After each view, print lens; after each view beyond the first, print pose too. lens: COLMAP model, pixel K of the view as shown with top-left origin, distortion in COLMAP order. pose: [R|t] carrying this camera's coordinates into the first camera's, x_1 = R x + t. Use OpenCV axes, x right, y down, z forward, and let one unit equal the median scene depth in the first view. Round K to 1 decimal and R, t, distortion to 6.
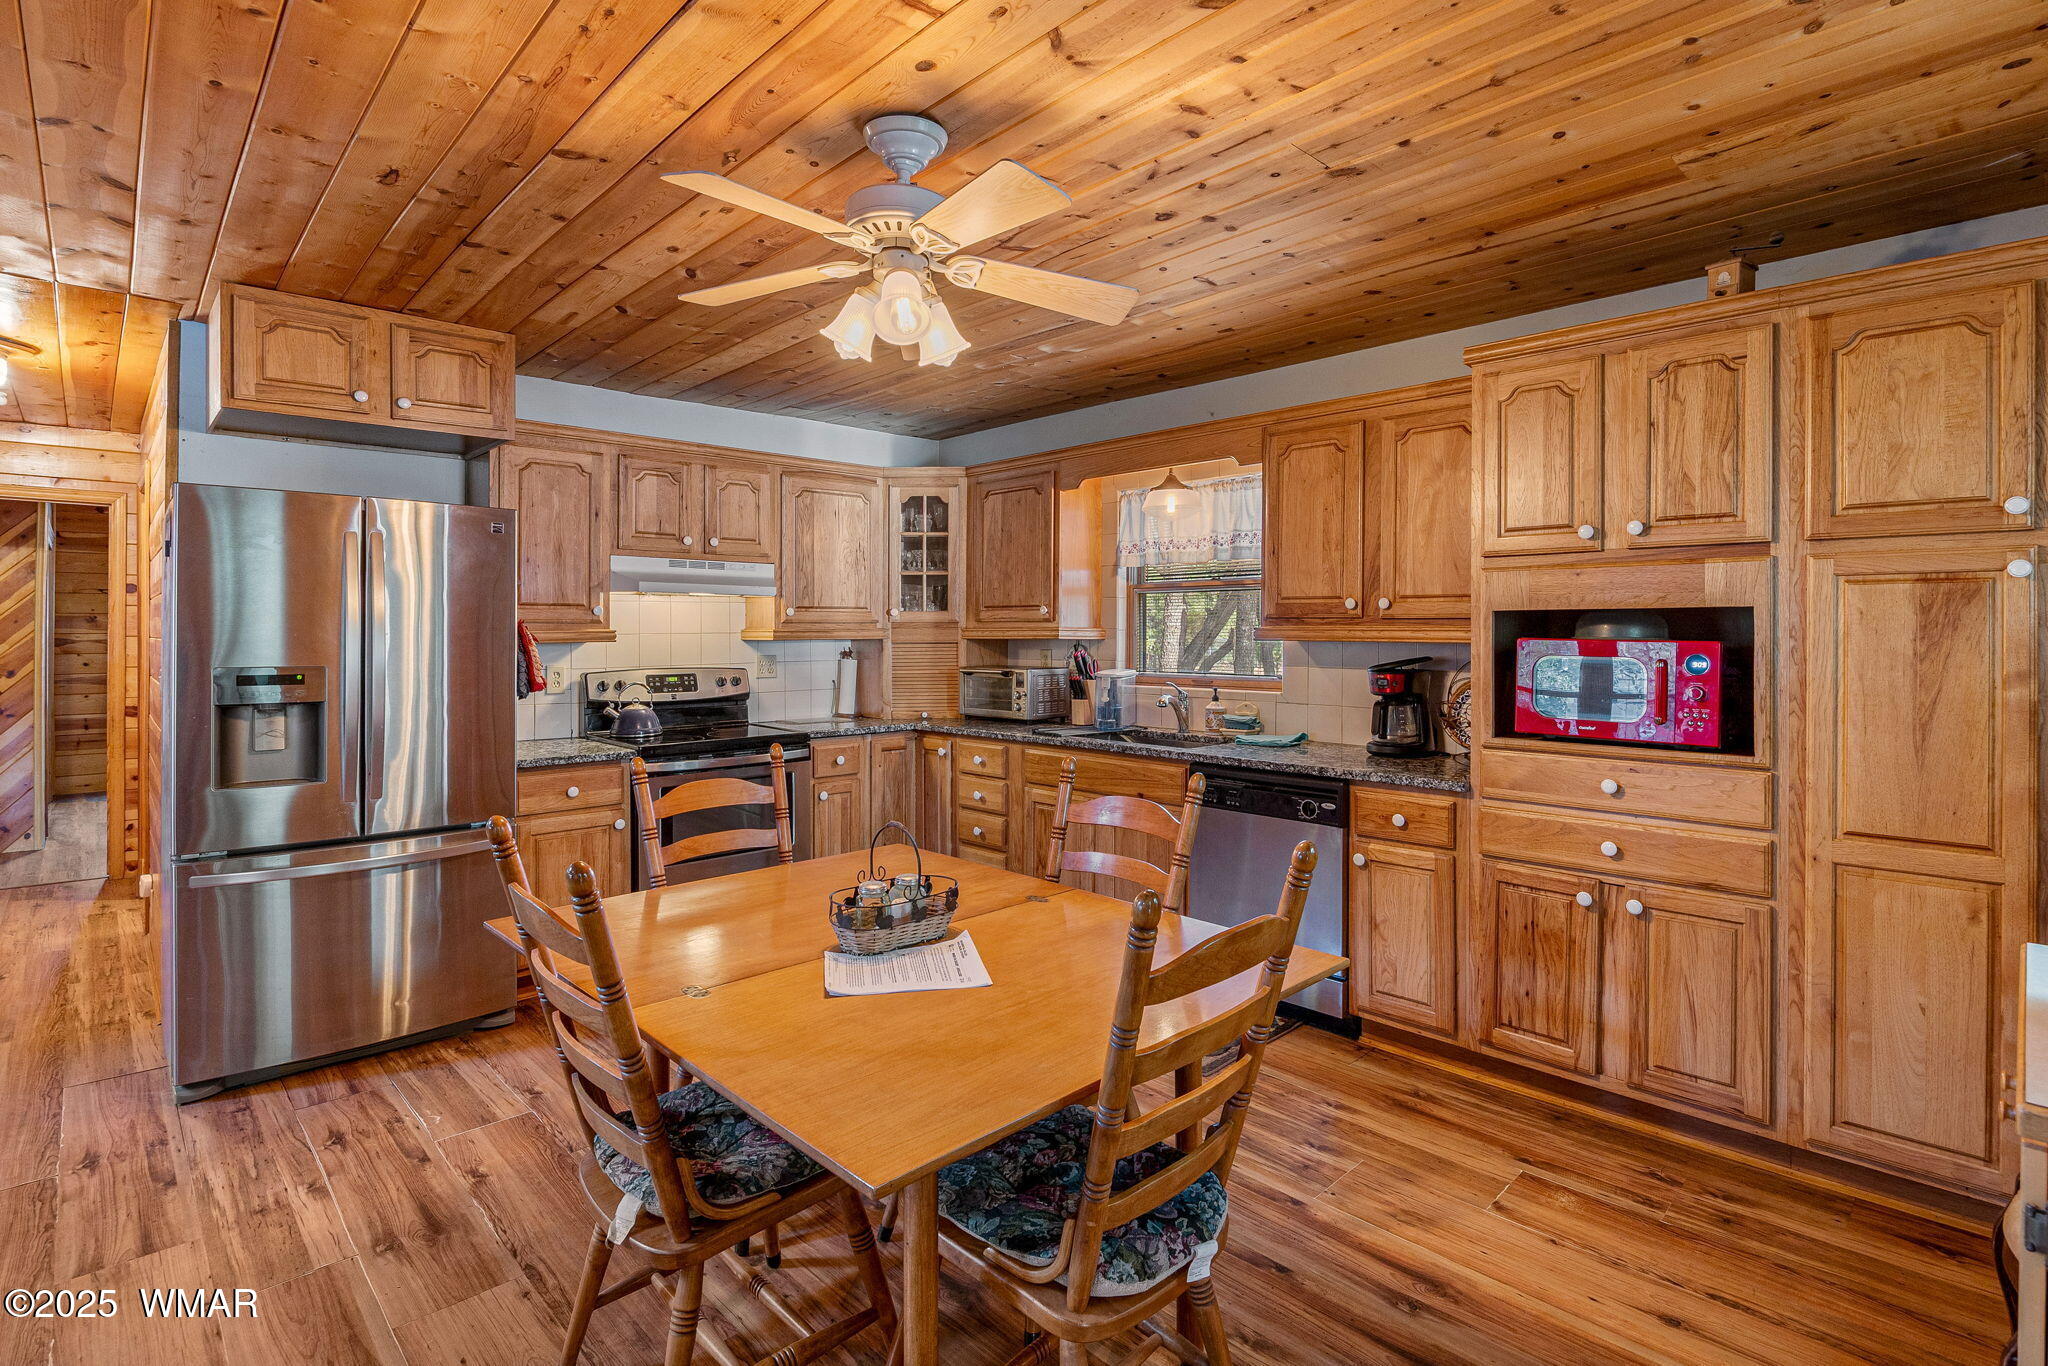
lens RADIAL K [[990.7, 0, 1020.1], [0, 990.7, 643.1], [0, 0, 1]] dist [-0.000810, -0.000266]
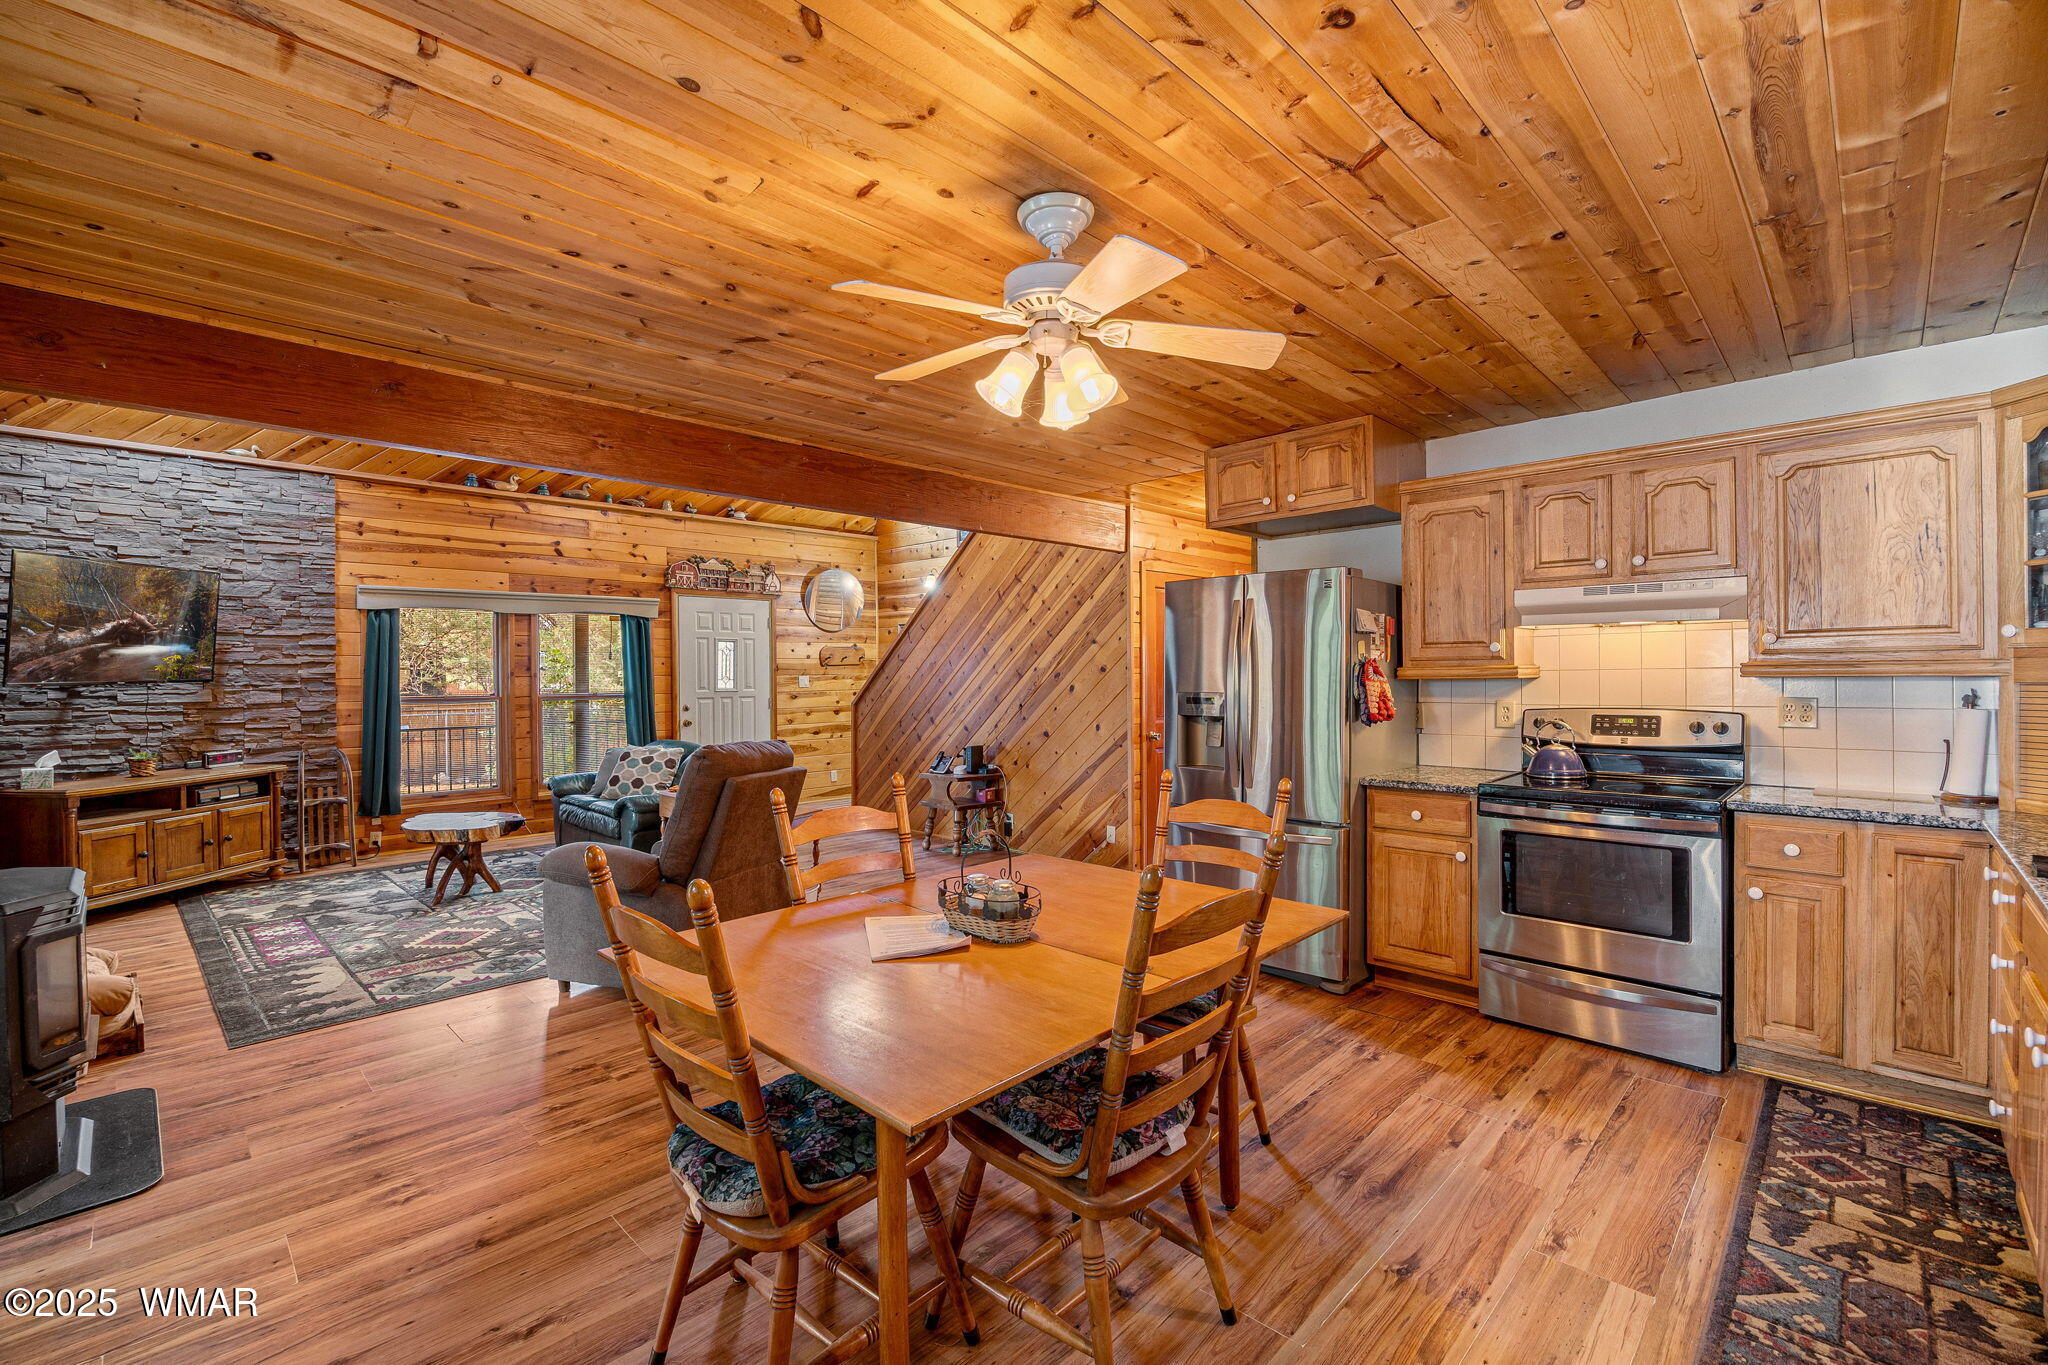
lens RADIAL K [[868.3, 0, 1027.5], [0, 868.3, 671.5], [0, 0, 1]] dist [-0.000203, -0.000038]
pose [[0.058973, -0.000810, -0.998259, 0.416348], [-0.006817, 0.999976, -0.001214, -0.002874], [0.998236, 0.006876, 0.058966, 0.454714]]
